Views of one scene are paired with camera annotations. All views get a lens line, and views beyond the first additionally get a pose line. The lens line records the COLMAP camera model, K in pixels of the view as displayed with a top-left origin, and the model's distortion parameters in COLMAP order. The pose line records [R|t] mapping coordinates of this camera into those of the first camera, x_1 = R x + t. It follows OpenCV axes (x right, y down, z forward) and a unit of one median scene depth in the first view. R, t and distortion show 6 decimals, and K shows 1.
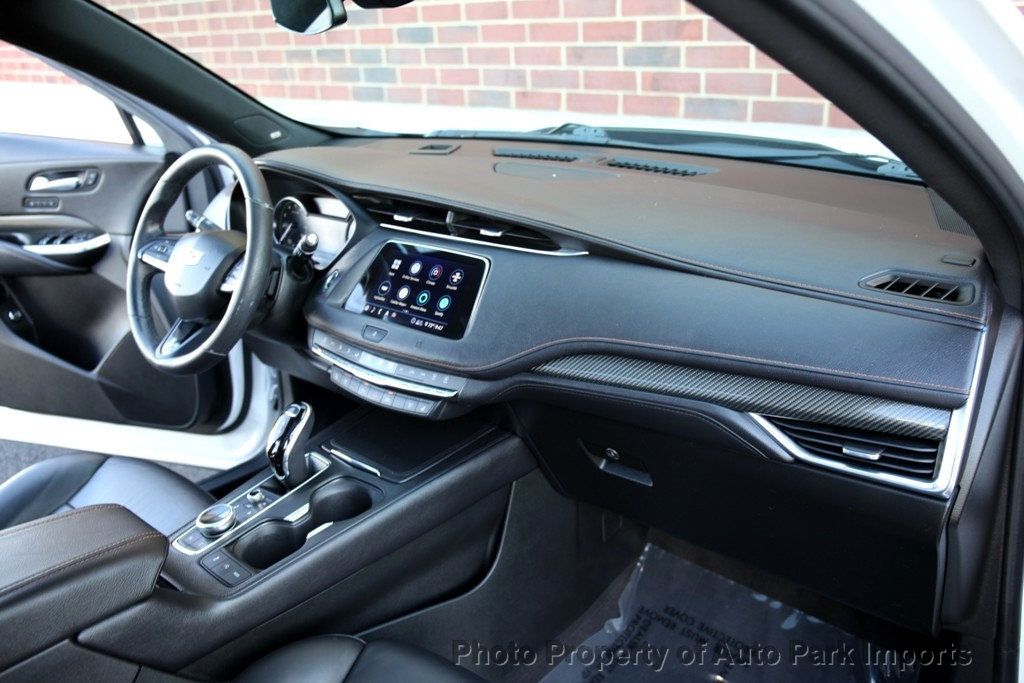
lens RADIAL K [[919.6, 0, 512.0], [0, 919.6, 341.5], [0, 0, 1]] dist [-0.000104, -0.007160]
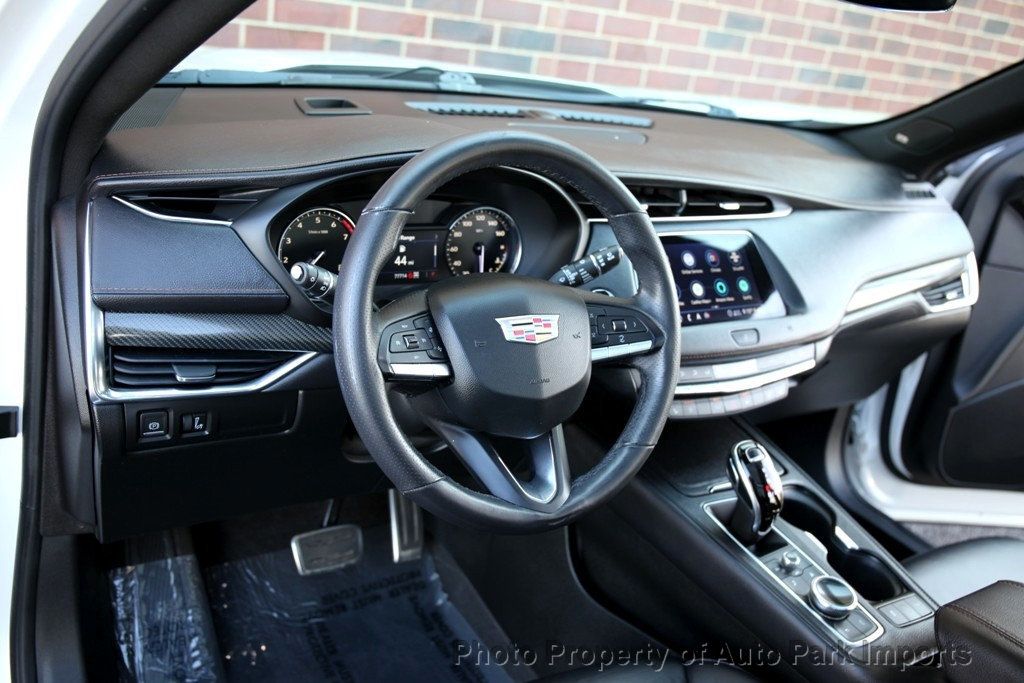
lens RADIAL K [[912.0, 0, 512.0], [0, 912.0, 341.5], [0, 0, 1]] dist [-0.113319, 0.000340]
pose [[0.281024, -0.295811, 0.912974, -1.010100], [0.172579, 0.951380, 0.255133, -0.266329], [-0.944056, 0.085862, 0.318412, 0.924460]]
